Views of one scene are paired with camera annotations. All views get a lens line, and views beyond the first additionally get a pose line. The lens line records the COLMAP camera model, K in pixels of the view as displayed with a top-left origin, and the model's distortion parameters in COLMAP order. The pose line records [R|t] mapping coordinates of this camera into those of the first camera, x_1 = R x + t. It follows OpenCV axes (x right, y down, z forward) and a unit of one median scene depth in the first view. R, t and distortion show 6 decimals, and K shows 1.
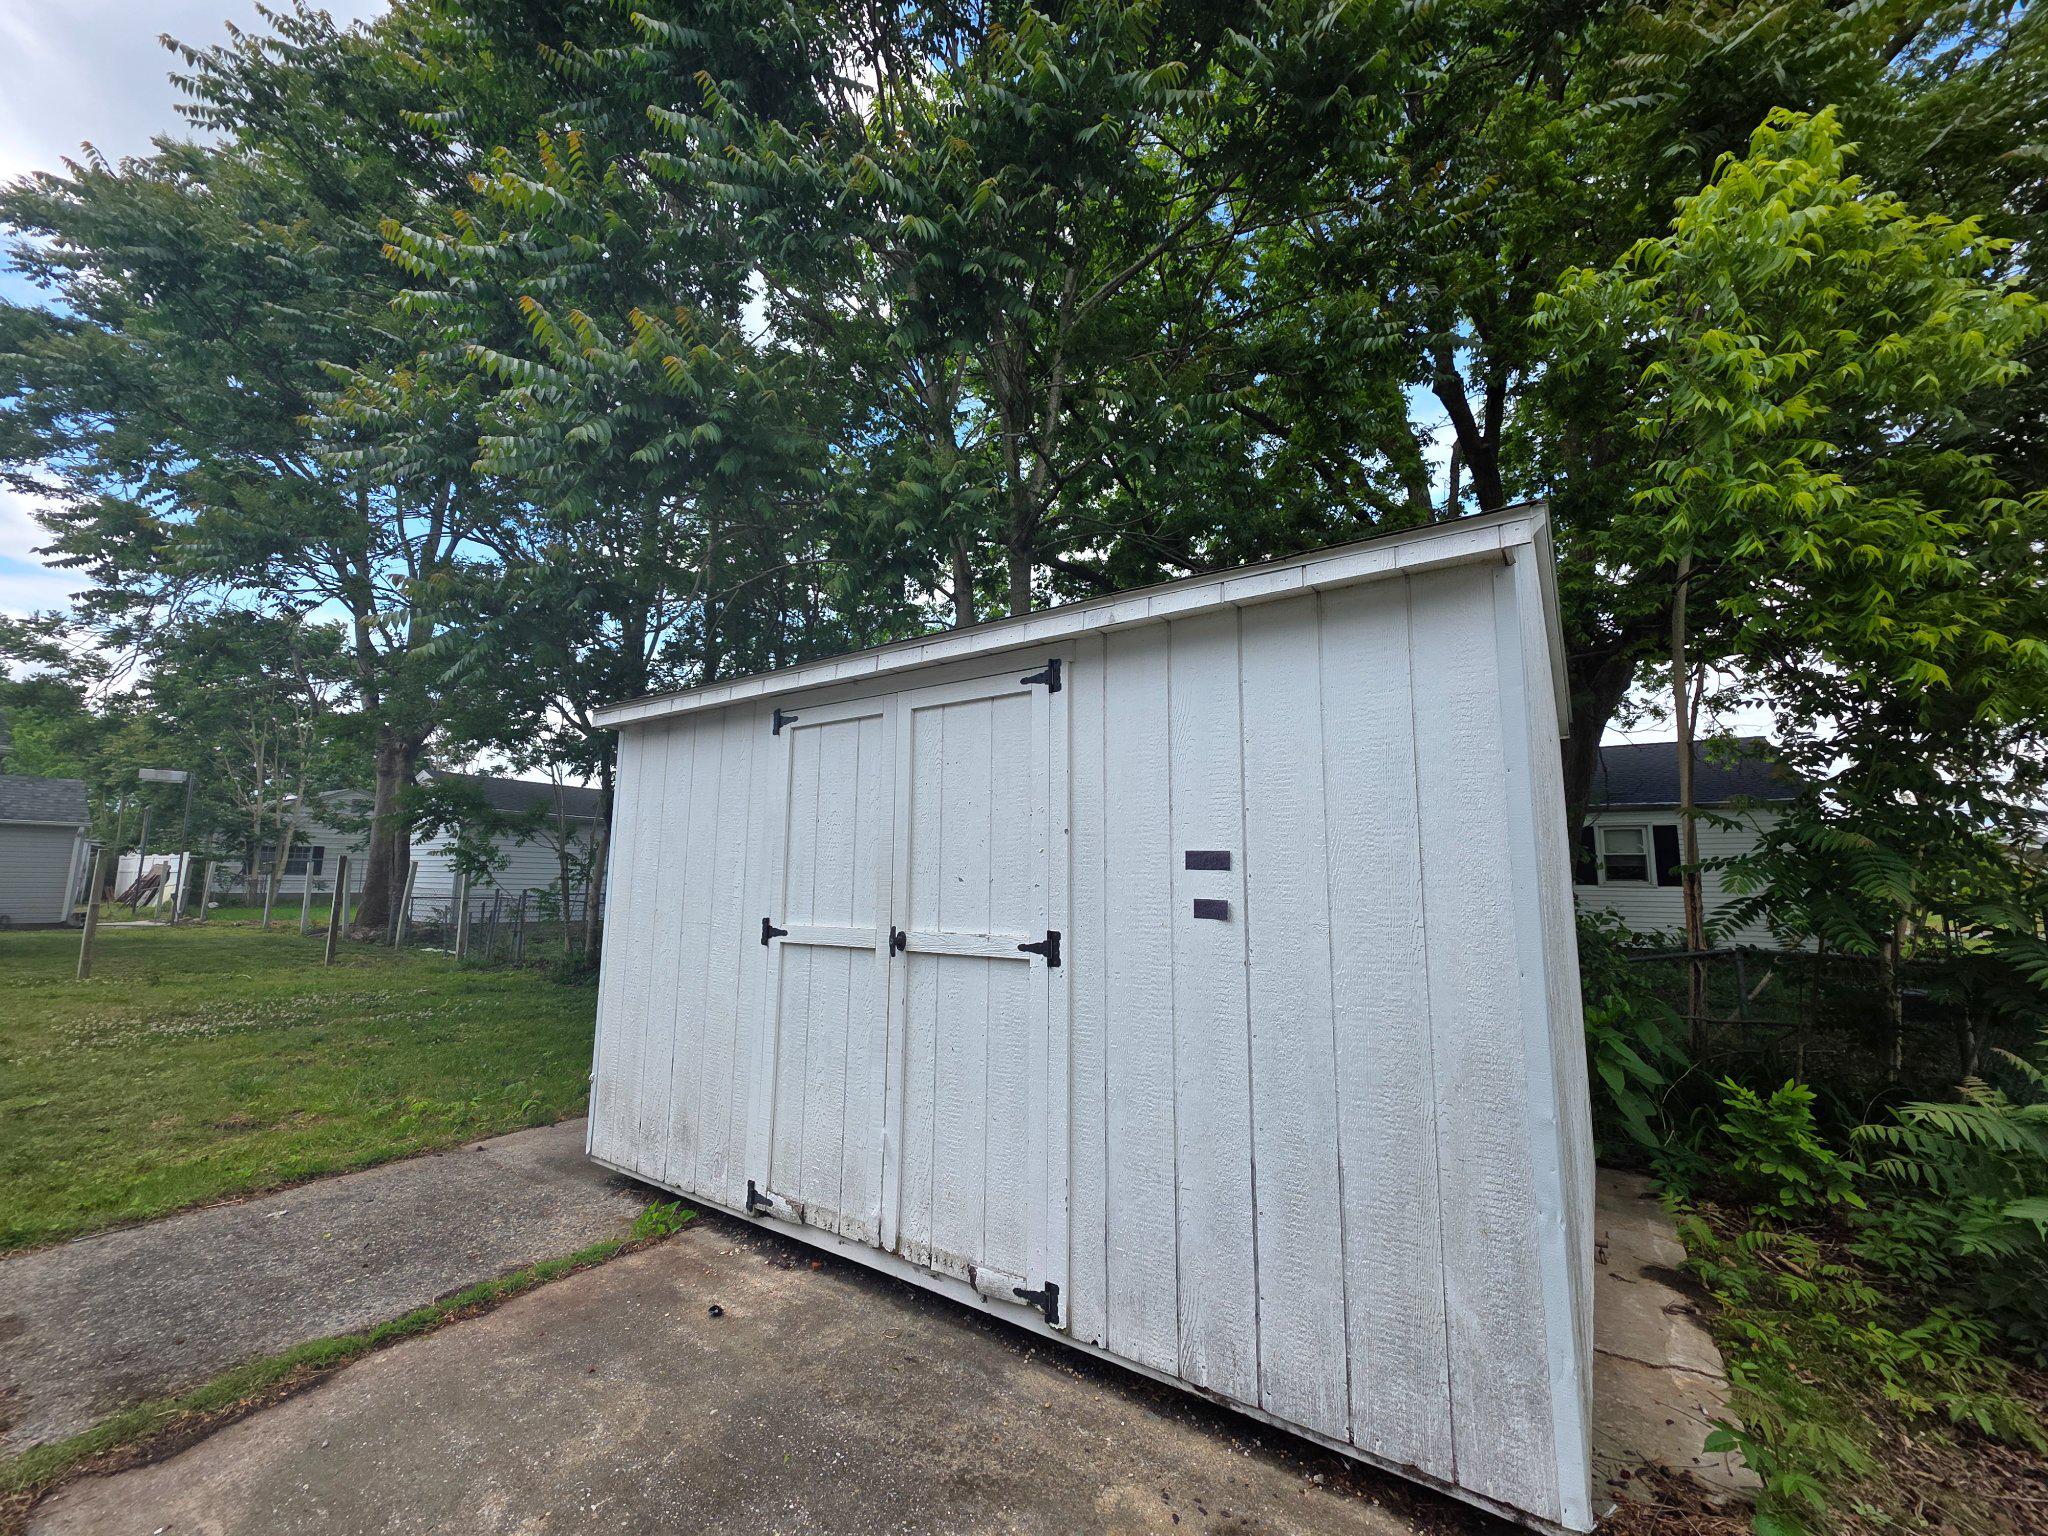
lens RADIAL K [[815.6, 0, 1019.2], [0, 815.6, 772.2], [0, 0, 1]] dist [-0.000031, -0.000316]
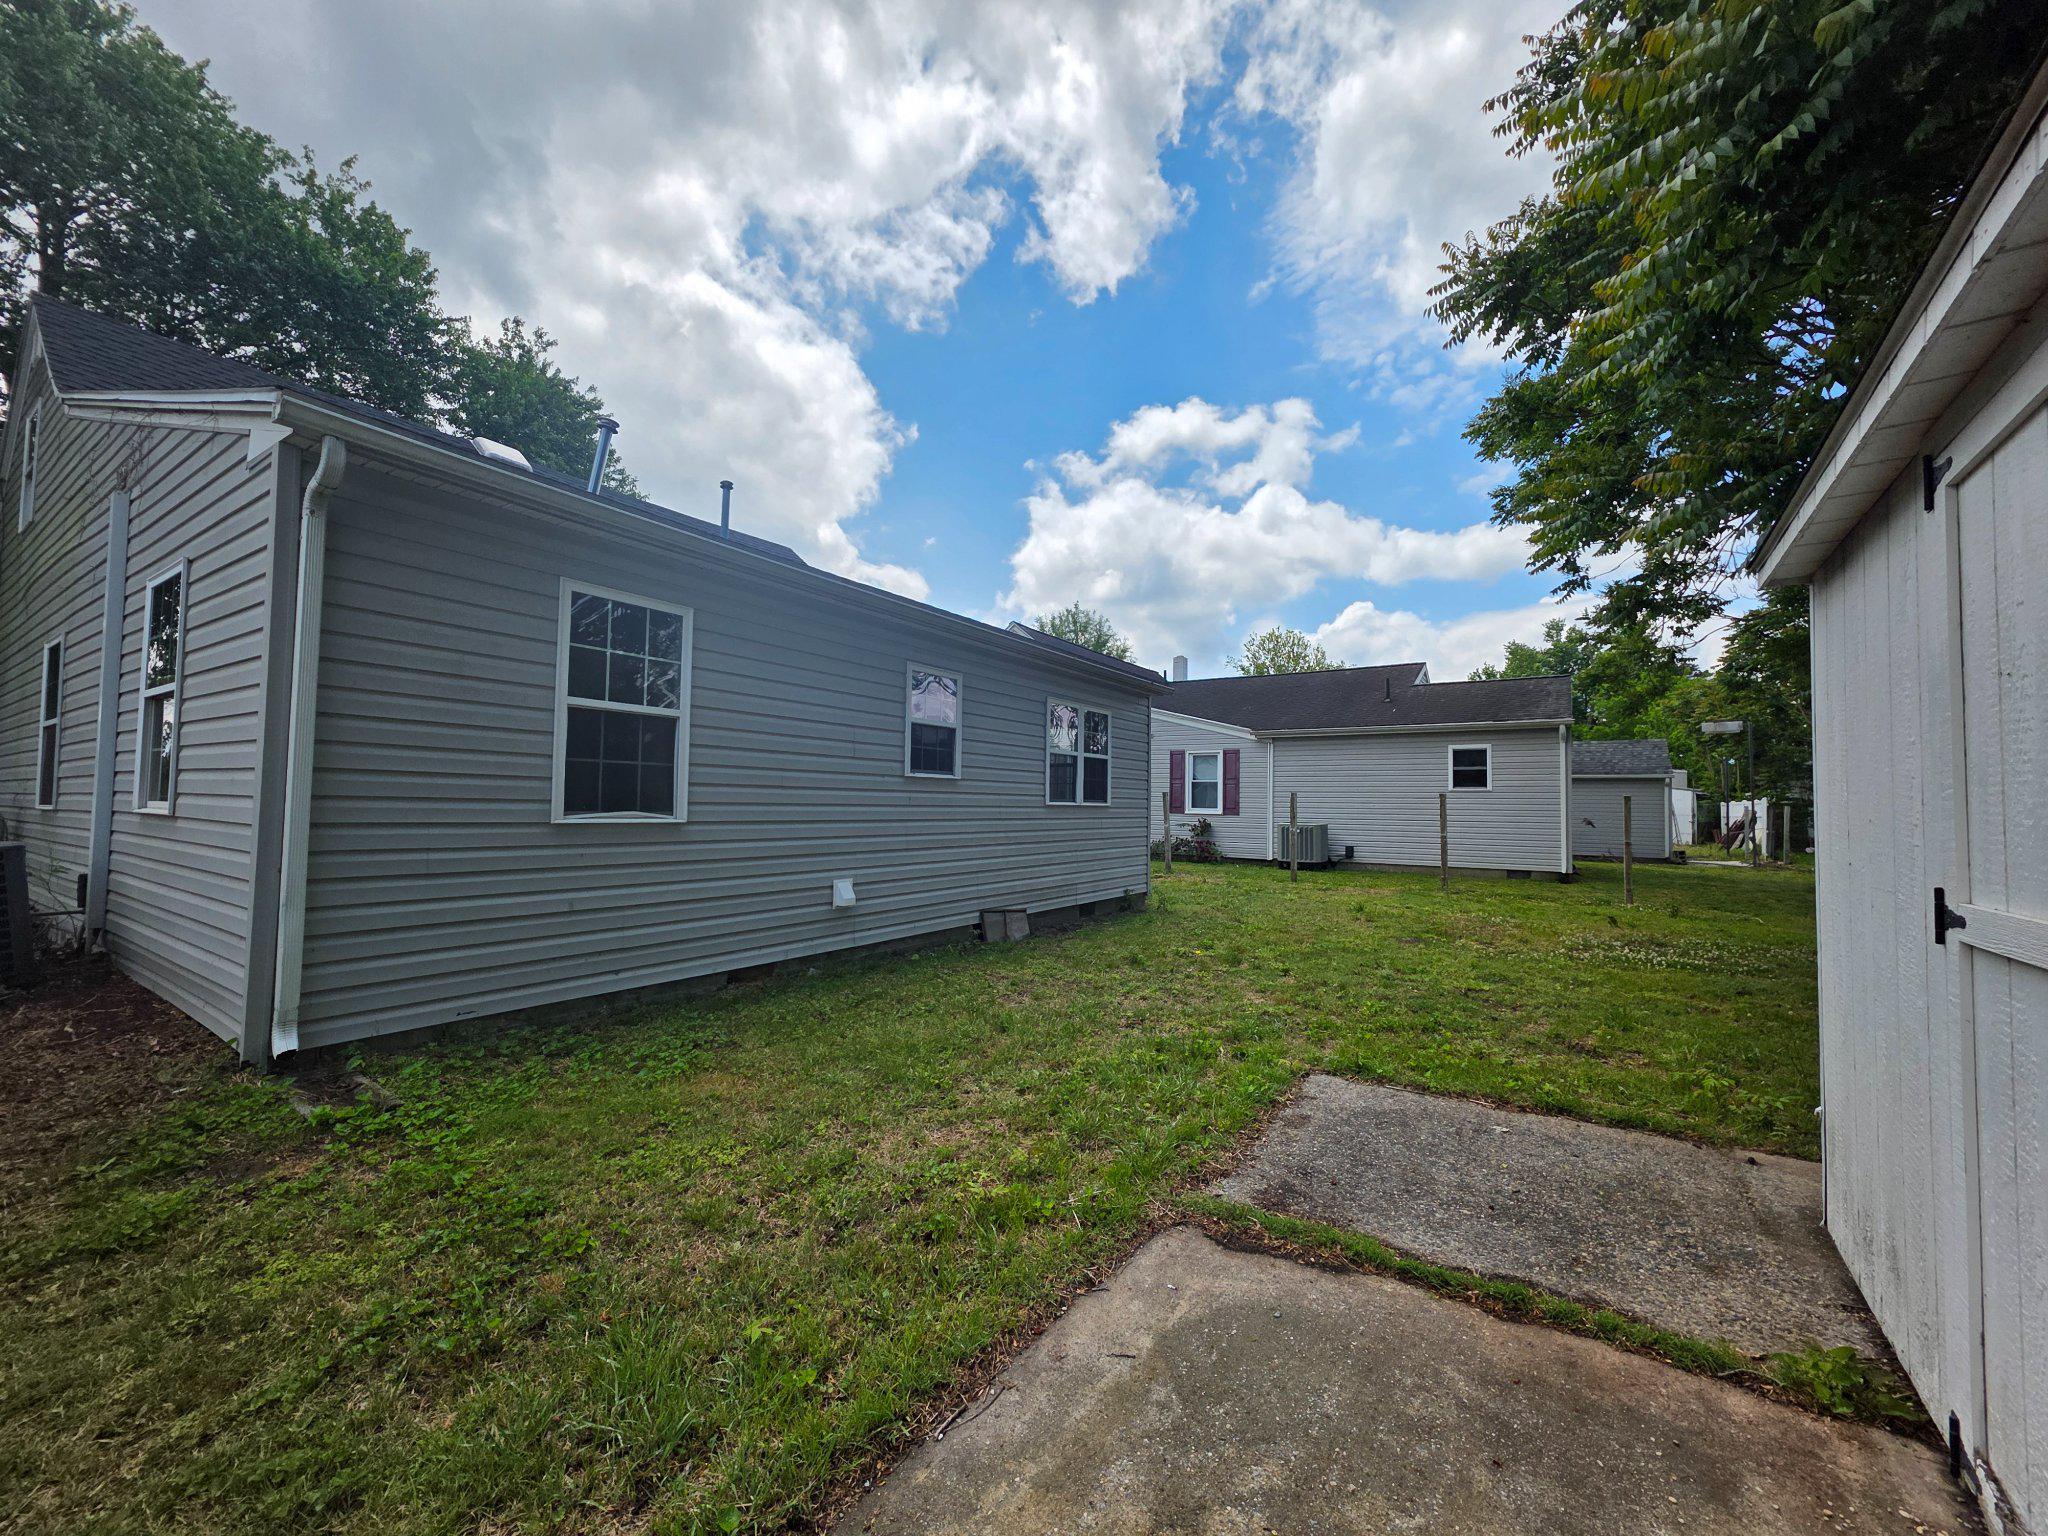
lens RADIAL K [[815.6, 0, 1019.2], [0, 815.6, 772.2], [0, 0, 1]] dist [-0.000031, -0.000316]
pose [[-0.008956, -0.052939, -0.998558, 0.201138], [0.117747, 0.991595, -0.053626, 0.078396], [0.993003, -0.118057, -0.002647, 0.509882]]
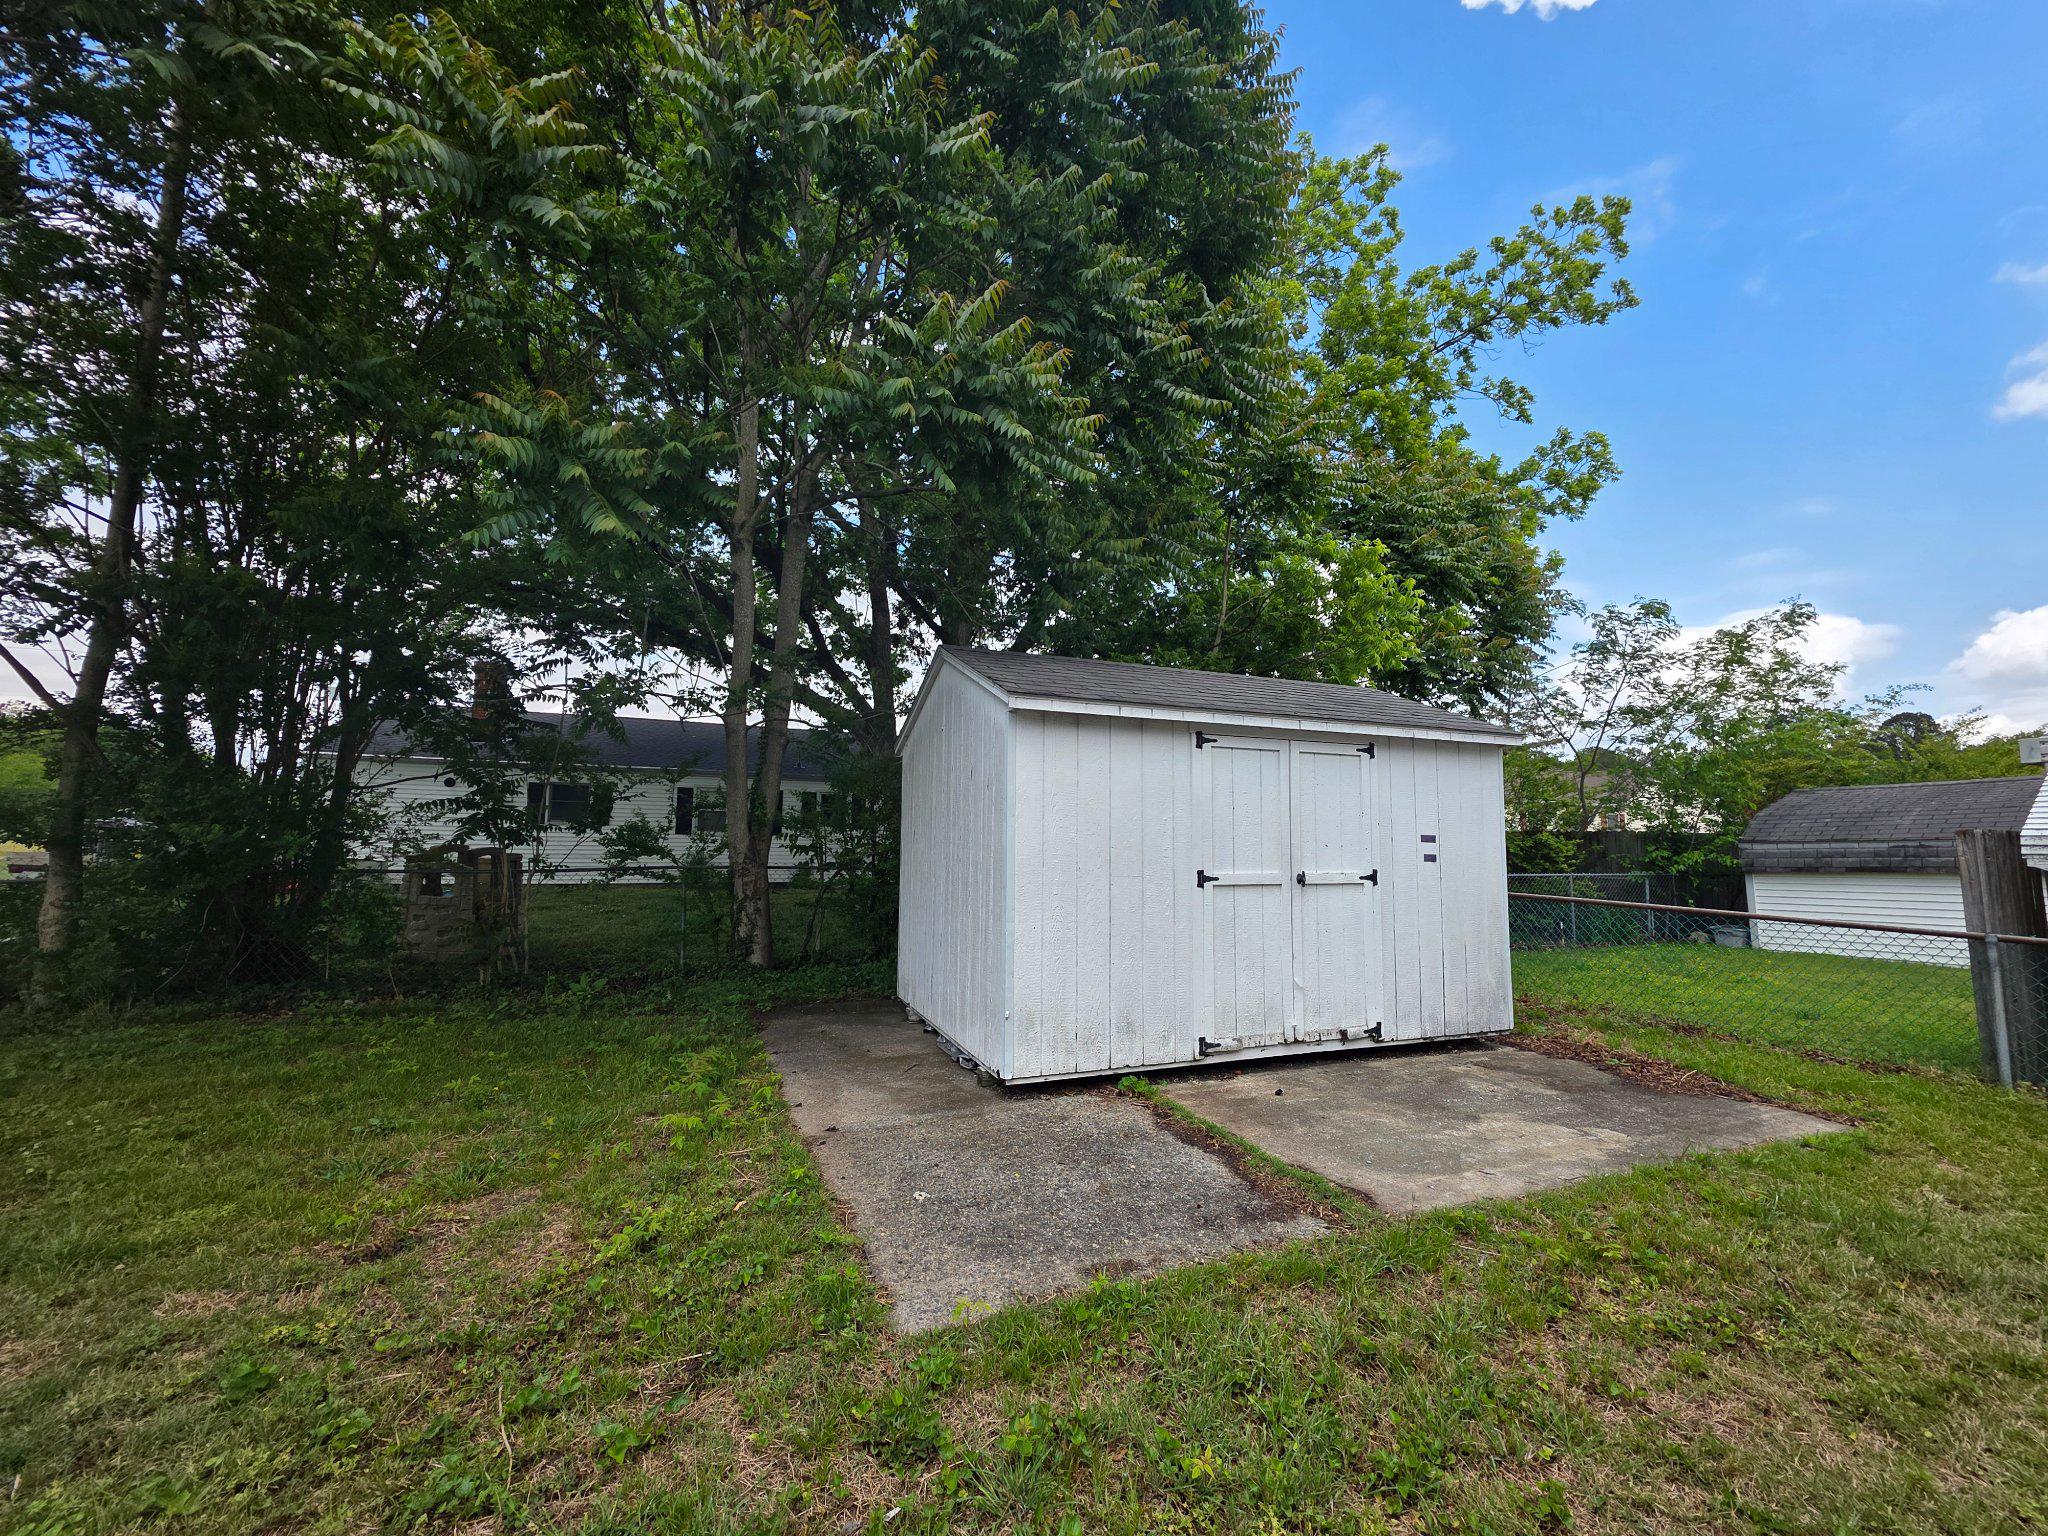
lens RADIAL K [[815.6, 0, 1019.2], [0, 815.6, 772.2], [0, 0, 1]] dist [-0.000031, -0.000316]
pose [[0.553786, 0.069534, 0.829751, -1.942154], [-0.118968, 0.992891, -0.003805, 0.047874], [-0.824116, -0.096607, 0.558121, 0.491194]]
